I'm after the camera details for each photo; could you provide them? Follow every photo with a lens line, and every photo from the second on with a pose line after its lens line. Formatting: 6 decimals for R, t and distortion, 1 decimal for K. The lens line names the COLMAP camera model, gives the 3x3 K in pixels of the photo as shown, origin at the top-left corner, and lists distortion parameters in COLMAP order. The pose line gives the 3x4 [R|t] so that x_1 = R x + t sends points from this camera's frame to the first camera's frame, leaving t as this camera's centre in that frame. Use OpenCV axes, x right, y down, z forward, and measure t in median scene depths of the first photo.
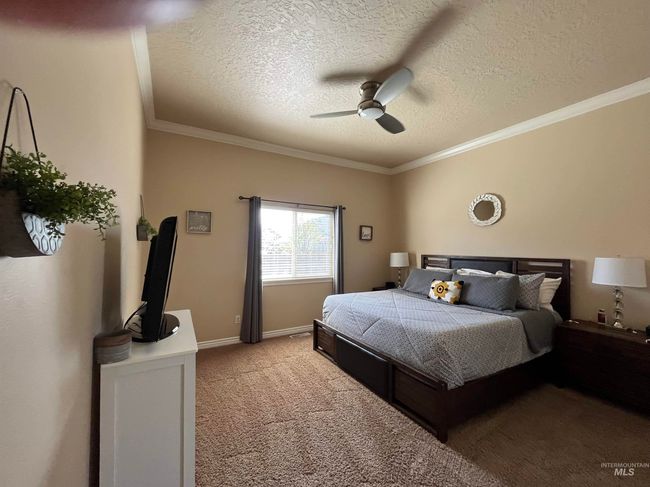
lens RADIAL K [[261.4, 0, 325.0], [0, 261.4, 243.5], [0, 0, 1]] dist [0.000677, 0.000233]
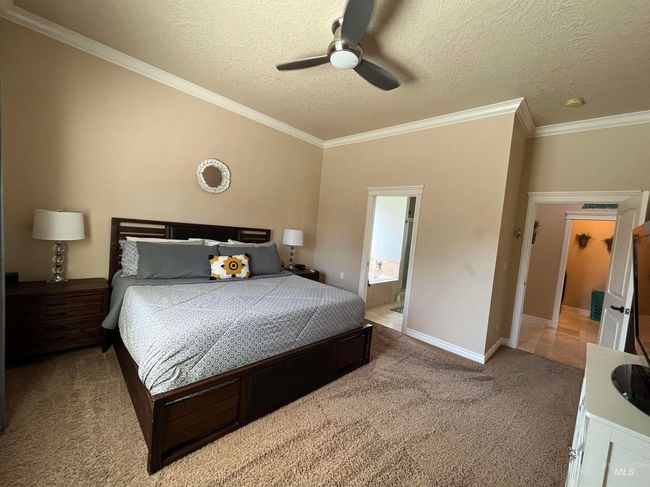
lens RADIAL K [[261.4, 0, 325.0], [0, 261.4, 243.5], [0, 0, 1]] dist [0.000677, 0.000233]
pose [[-0.259154, -0.087110, 0.961900, -0.450473], [-0.114172, 0.991705, 0.059049, 0.012611], [-0.959064, -0.094519, -0.266950, 0.885766]]
